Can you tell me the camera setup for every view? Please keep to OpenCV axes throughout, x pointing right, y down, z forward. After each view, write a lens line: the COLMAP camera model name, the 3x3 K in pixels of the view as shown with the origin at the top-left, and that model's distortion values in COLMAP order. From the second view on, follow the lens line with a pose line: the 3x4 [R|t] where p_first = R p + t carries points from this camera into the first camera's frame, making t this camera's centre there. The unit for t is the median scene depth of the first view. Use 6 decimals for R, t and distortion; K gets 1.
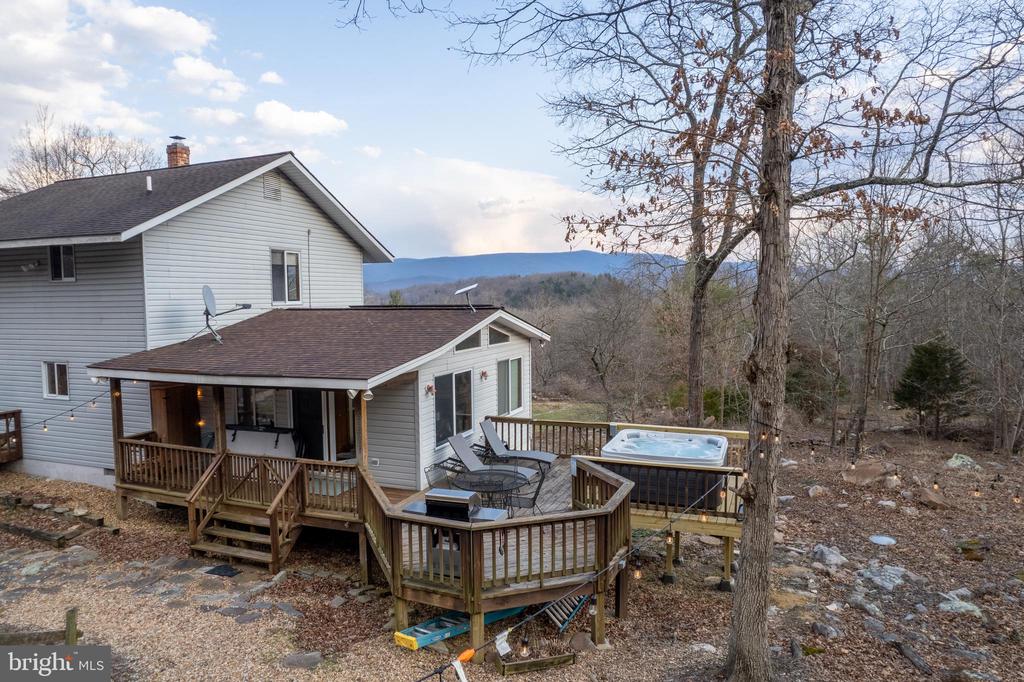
lens RADIAL K [[656.0, 0, 512.0], [0, 656.0, 341.0], [0, 0, 1]] dist [0.044288, 0.000784]
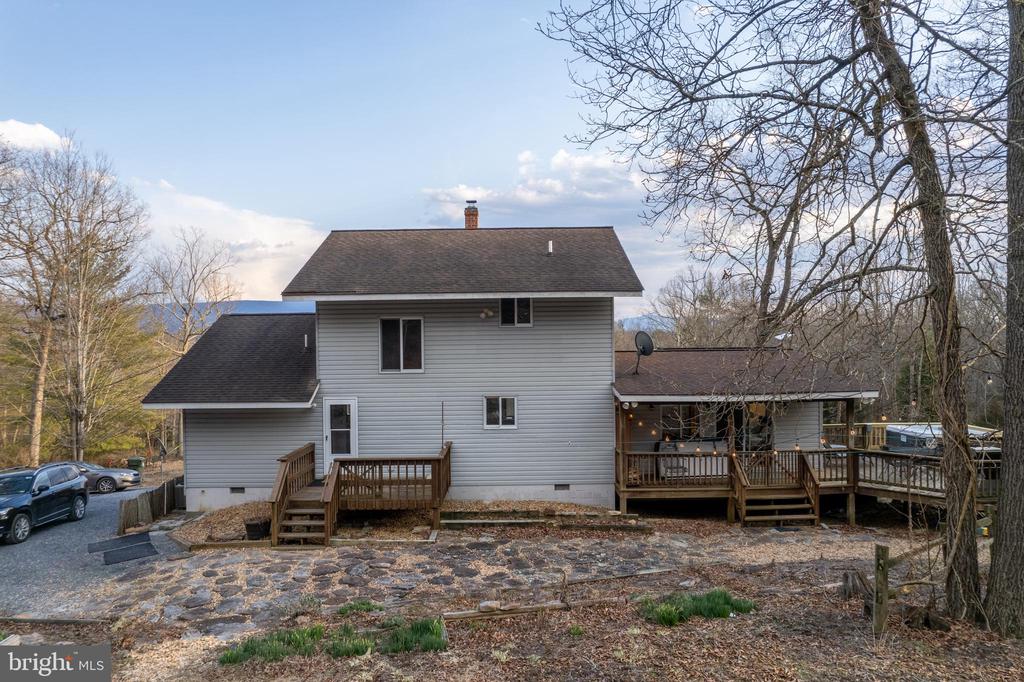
lens RADIAL K [[647.3, 0, 560.5], [0, 647.3, 343.7], [0, 0, 1]] dist [-0.004167, -0.000906]
pose [[0.911945, -0.005335, 0.410279, -1.035739], [0.034189, 0.997426, -0.063022, 0.013592], [-0.408887, 0.071499, 0.909780, -0.065155]]
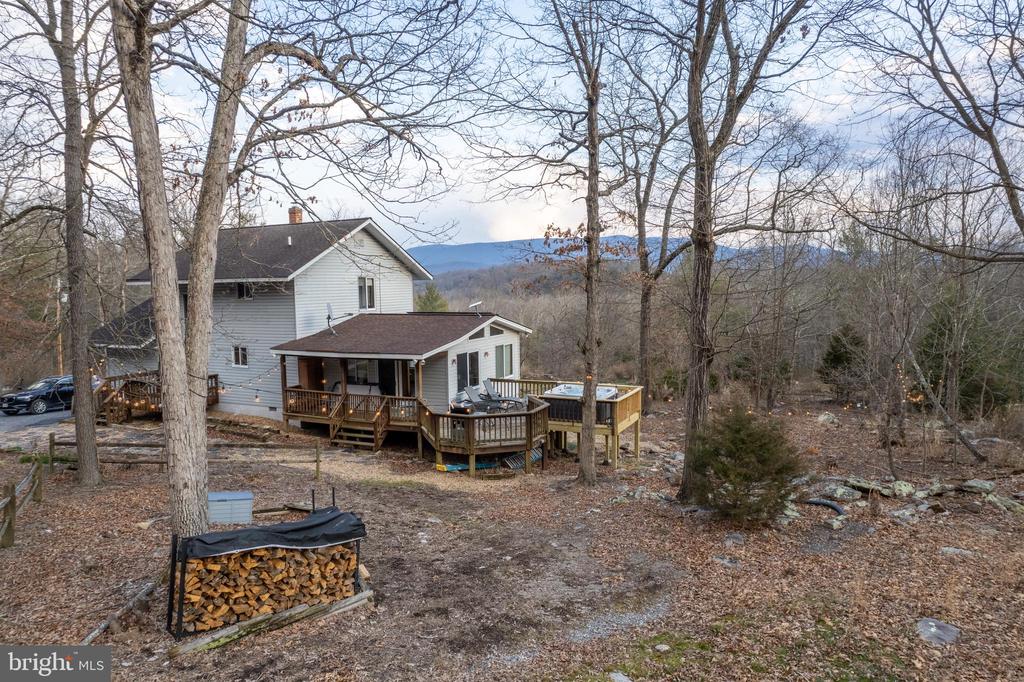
lens RADIAL K [[625.0, 0, 512.0], [0, 625.0, 341.0], [0, 0, 1]] dist [0.134110, -0.000200]
pose [[0.998894, 0.000412, -0.047022, 0.098986], [0.000628, 0.999755, 0.022105, -0.017482], [0.047019, -0.022110, 0.998649, -0.614326]]
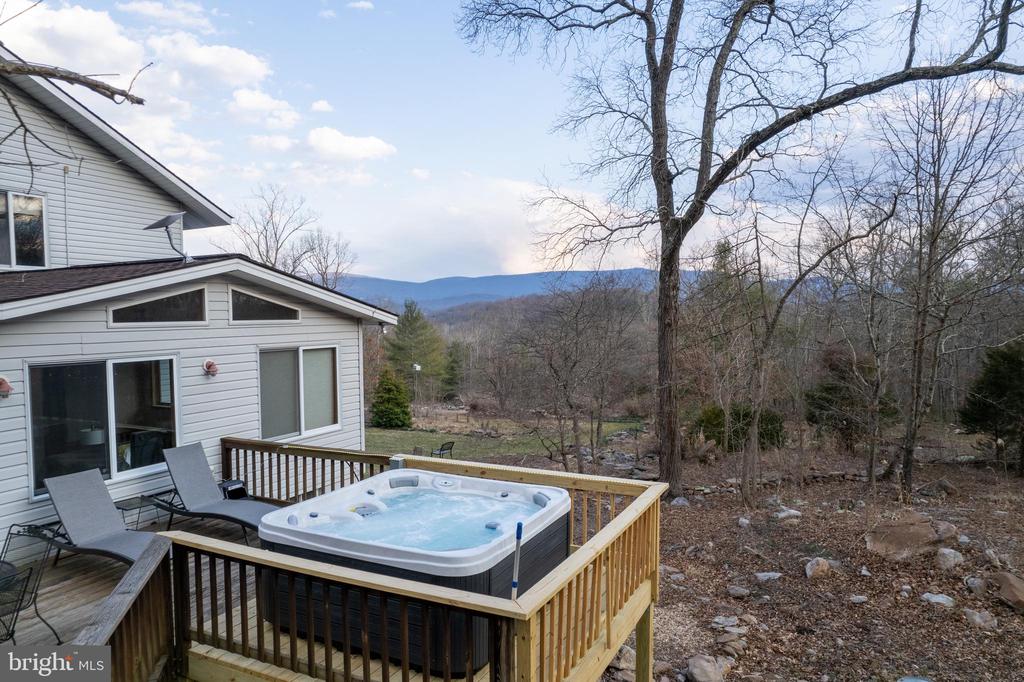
lens RADIAL K [[658.1, 0, 479.9], [0, 658.1, 338.7], [0, 0, 1]] dist [-0.002210, 0.021732]
pose [[0.993699, 0.001475, -0.112071, 0.263375], [-0.004608, 0.999606, -0.027702, 0.039629], [0.111986, 0.028043, 0.993314, 0.429450]]
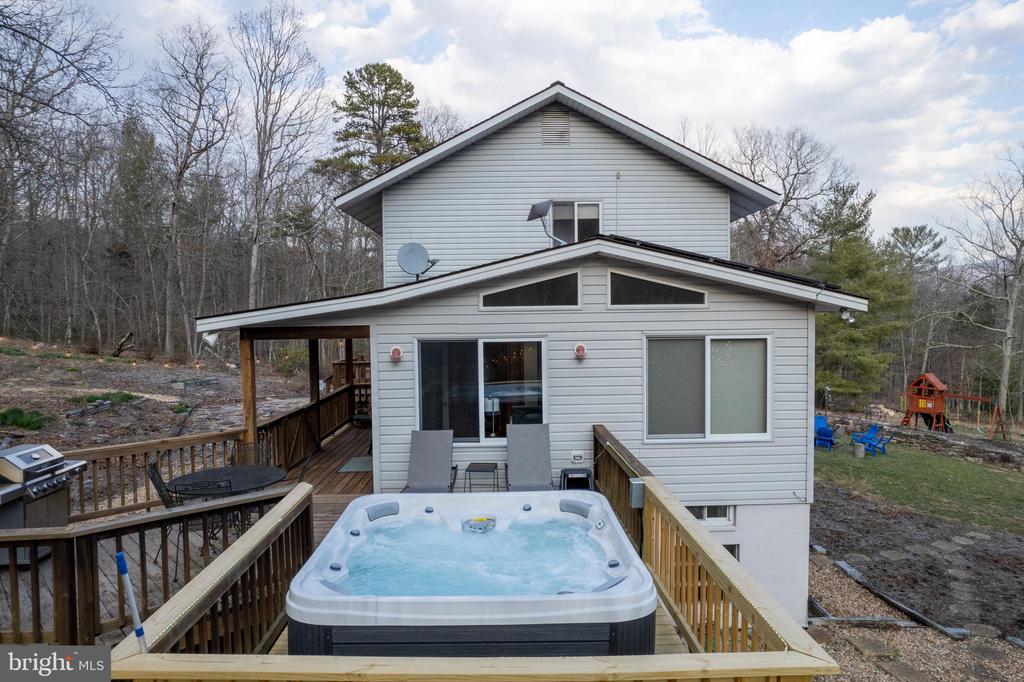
lens RADIAL K [[647.3, 0, 560.5], [0, 647.3, 343.7], [0, 0, 1]] dist [-0.004167, -0.000906]
pose [[0.451222, 0.046604, -0.891194, 0.464035], [-0.051094, 0.998347, 0.026338, 0.028345], [0.890948, 0.033650, 0.452857, 0.714314]]
